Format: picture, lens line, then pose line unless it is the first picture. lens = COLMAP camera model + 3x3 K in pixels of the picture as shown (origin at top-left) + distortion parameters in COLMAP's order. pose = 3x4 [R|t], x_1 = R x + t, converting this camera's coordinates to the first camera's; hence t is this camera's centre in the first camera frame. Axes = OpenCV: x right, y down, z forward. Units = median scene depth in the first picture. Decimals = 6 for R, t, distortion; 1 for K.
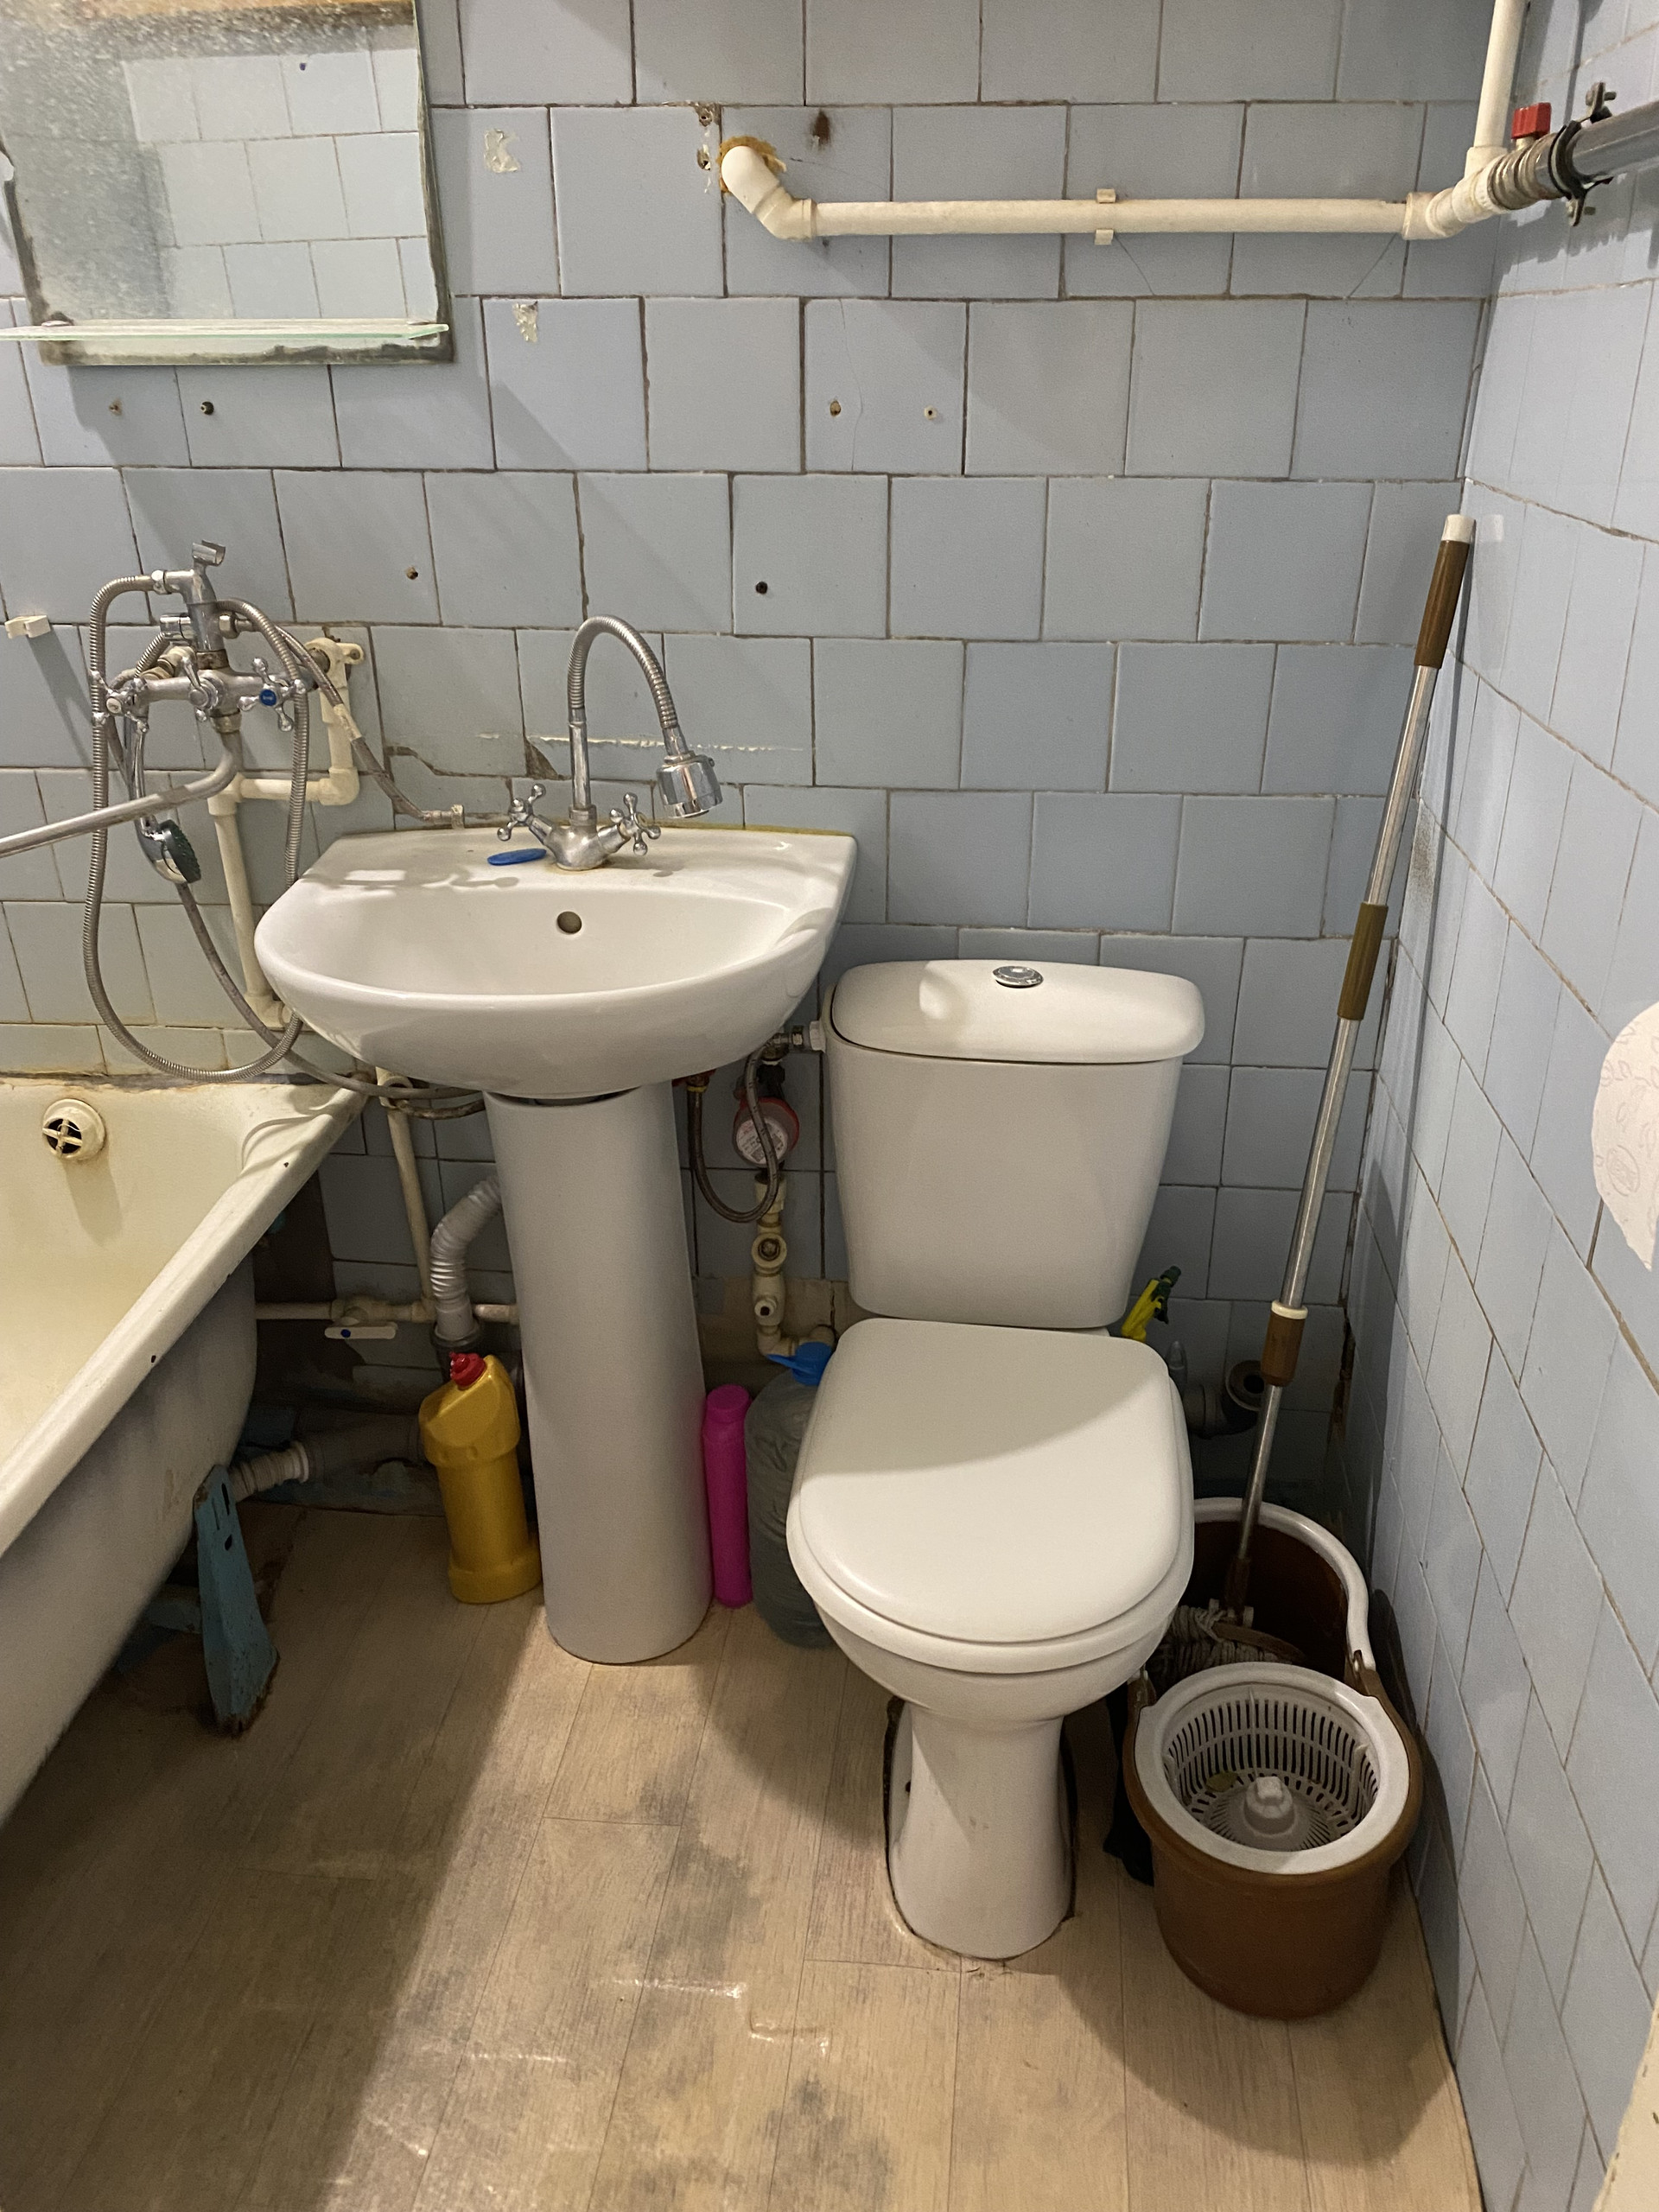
lens RADIAL K [[1650.4, 0, 829.5], [0, 1650.4, 1106.0], [0, 0, 1]] dist [0.034484, -0.075157]
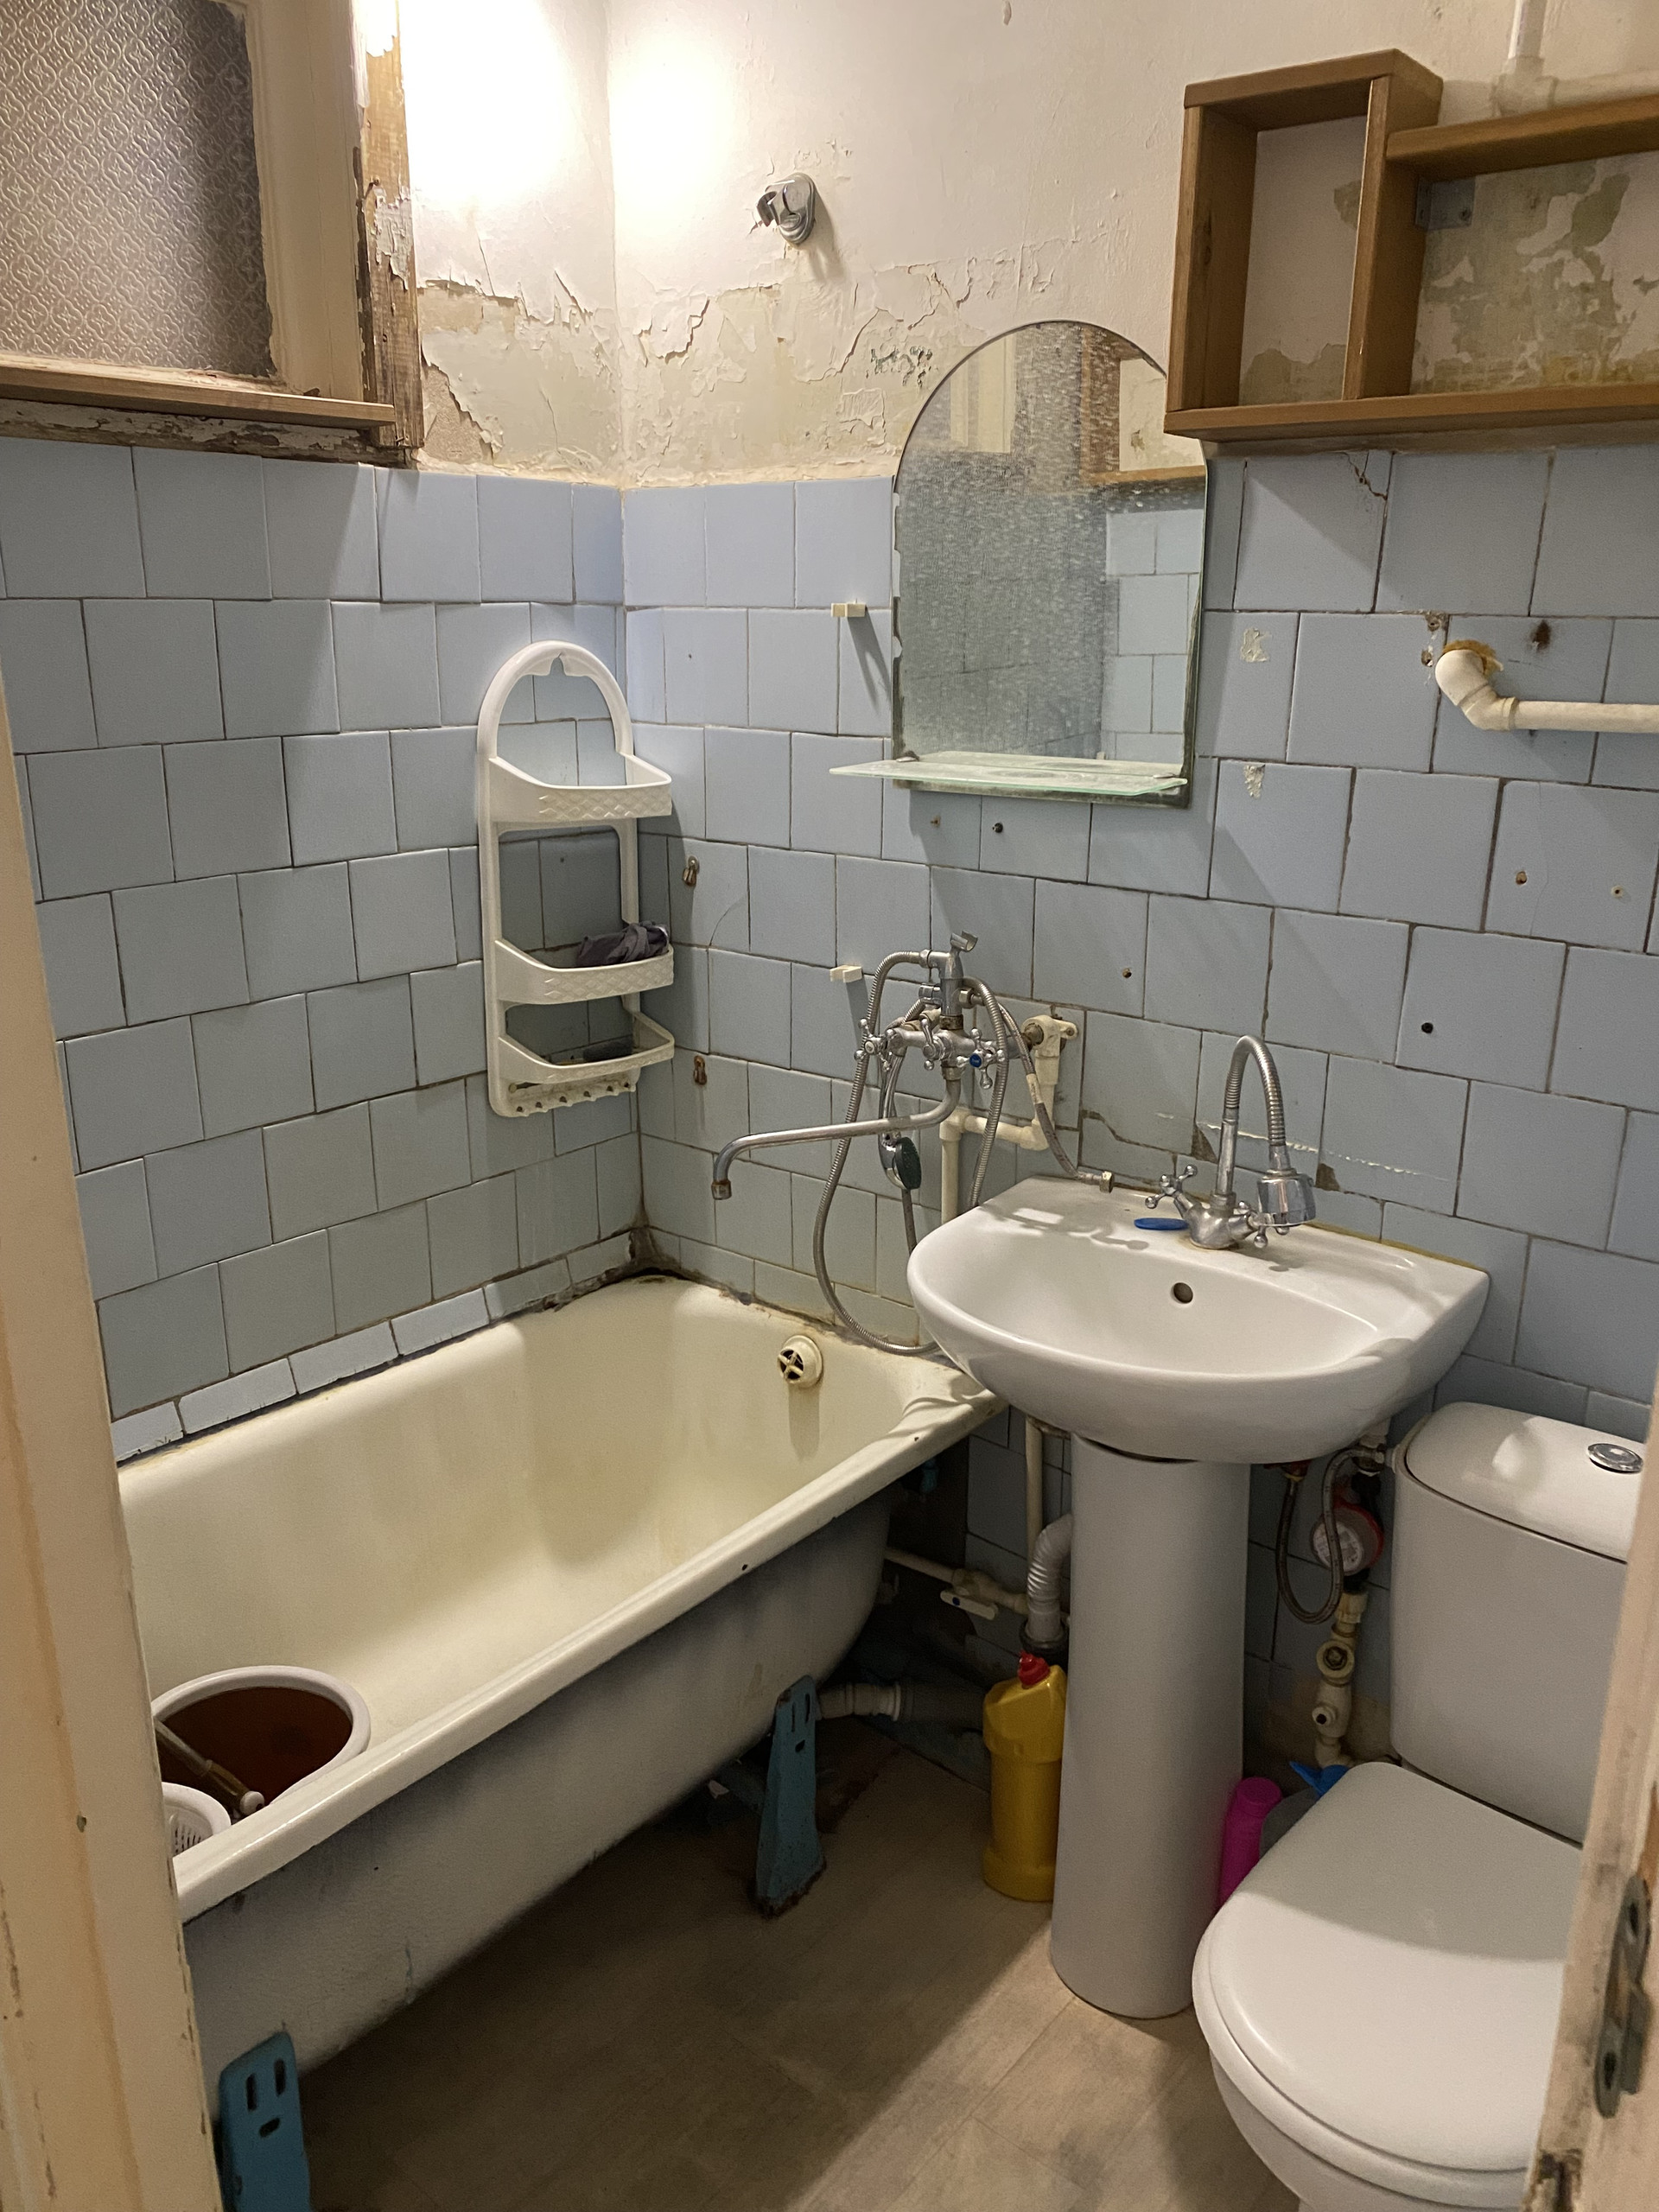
lens RADIAL K [[1655.2, 0, 829.5], [0, 1655.2, 1106.0], [0, 0, 1]] dist [0.065807, -0.164607]
pose [[0.824271, 0.167871, -0.540738, 0.221782], [-0.258060, 0.961458, -0.094889, -0.064973], [0.503967, 0.217757, 0.835822, -0.064544]]
